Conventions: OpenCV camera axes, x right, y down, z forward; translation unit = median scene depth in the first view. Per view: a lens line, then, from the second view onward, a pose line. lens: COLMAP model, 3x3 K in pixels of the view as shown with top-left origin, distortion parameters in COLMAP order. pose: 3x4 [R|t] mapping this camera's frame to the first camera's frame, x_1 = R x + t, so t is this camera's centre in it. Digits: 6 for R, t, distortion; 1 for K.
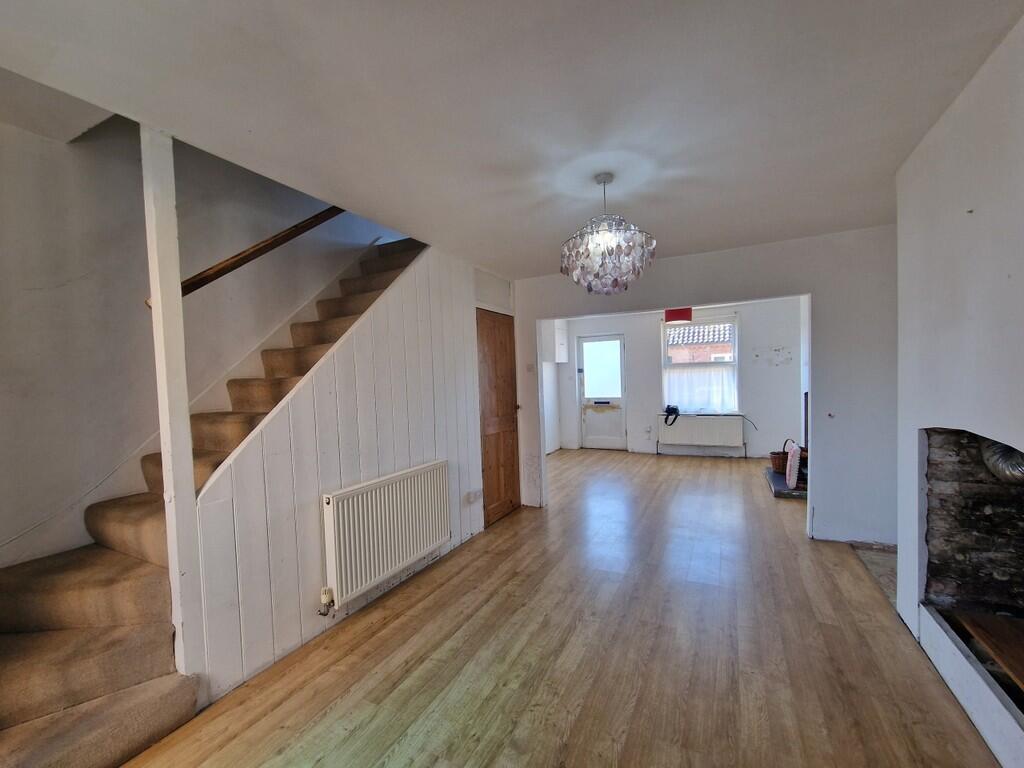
lens RADIAL K [[408.9, 0, 512.0], [0, 408.9, 384.0], [0, 0, 1]] dist [0.000428, 0.000005]
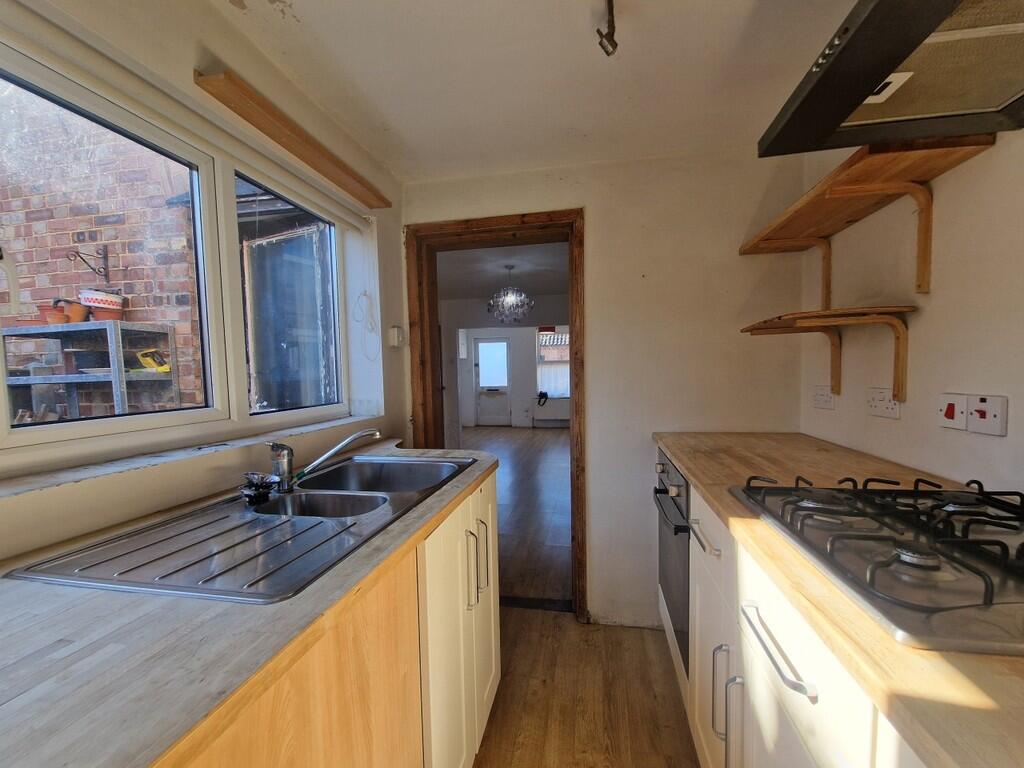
lens RADIAL K [[416.5, 0, 512.0], [0, 416.5, 384.0], [0, 0, 1]] dist [0.000202, 0.000000]
pose [[0.957612, 0.004592, 0.288023, -0.113564], [-0.006932, 0.999951, 0.007105, 0.018712], [-0.287976, -0.008800, 0.957597, -0.313429]]
